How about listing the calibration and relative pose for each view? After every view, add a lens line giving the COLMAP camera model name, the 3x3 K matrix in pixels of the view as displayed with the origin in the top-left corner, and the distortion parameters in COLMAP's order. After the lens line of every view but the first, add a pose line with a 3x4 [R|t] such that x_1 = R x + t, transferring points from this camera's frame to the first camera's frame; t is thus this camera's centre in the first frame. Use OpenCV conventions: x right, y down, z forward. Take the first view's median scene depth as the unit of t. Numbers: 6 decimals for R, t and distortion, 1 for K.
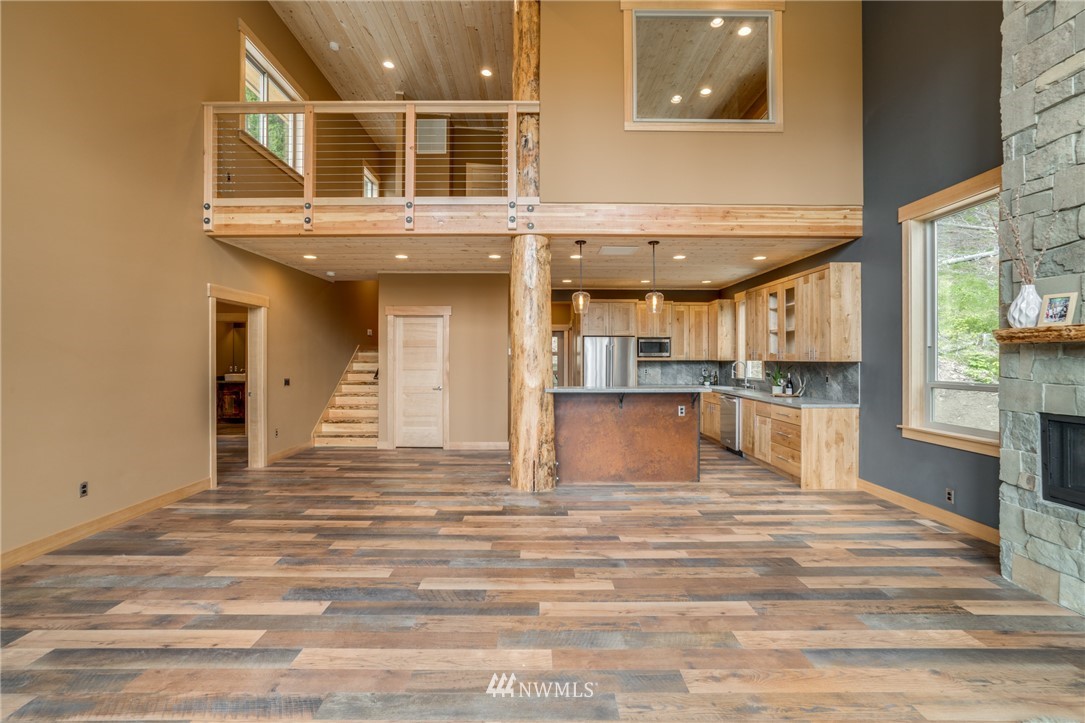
lens RADIAL K [[496.8, 0, 538.9], [0, 496.8, 354.6], [0, 0, 1]] dist [-0.048109, 0.016044]
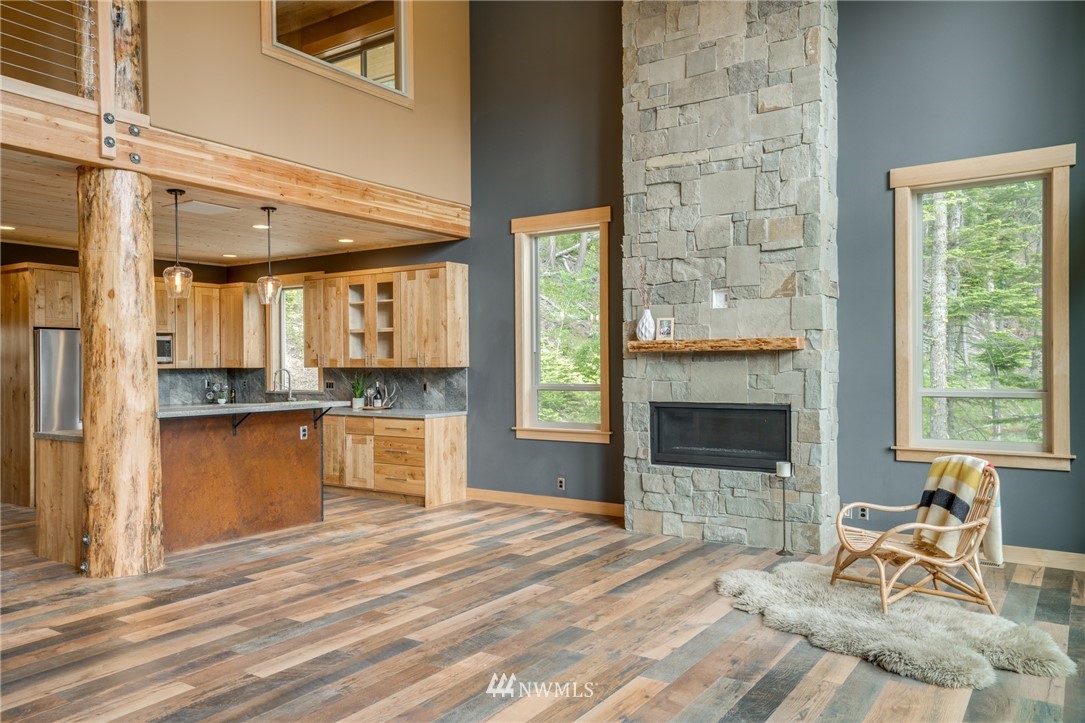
lens RADIAL K [[801.0, 0, 534.7], [0, 801.0, 367.4], [0, 0, 1]] dist [-0.001366, 0.049722]
pose [[0.569297, -0.008937, 0.822083, -0.579204], [0.000565, 0.999945, 0.010479, -0.001446], [-0.822132, -0.005501, 0.569271, -0.014346]]
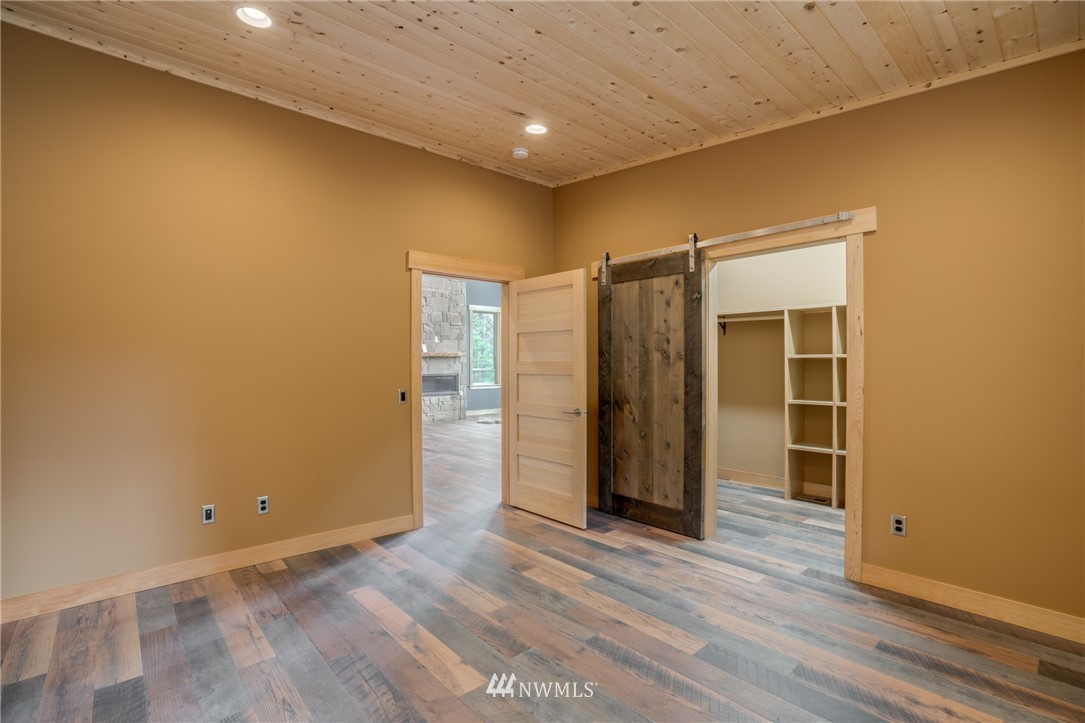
lens RADIAL K [[496.8, 0, 543.0], [0, 496.8, 363.9], [0, 0, 1]] dist [-0.048109, 0.016044]
pose [[-0.659607, -0.000224, 0.751611, -1.420876], [-0.002154, 0.999996, -0.001592, 0.022316], [-0.751608, -0.002669, -0.659605, 1.570312]]
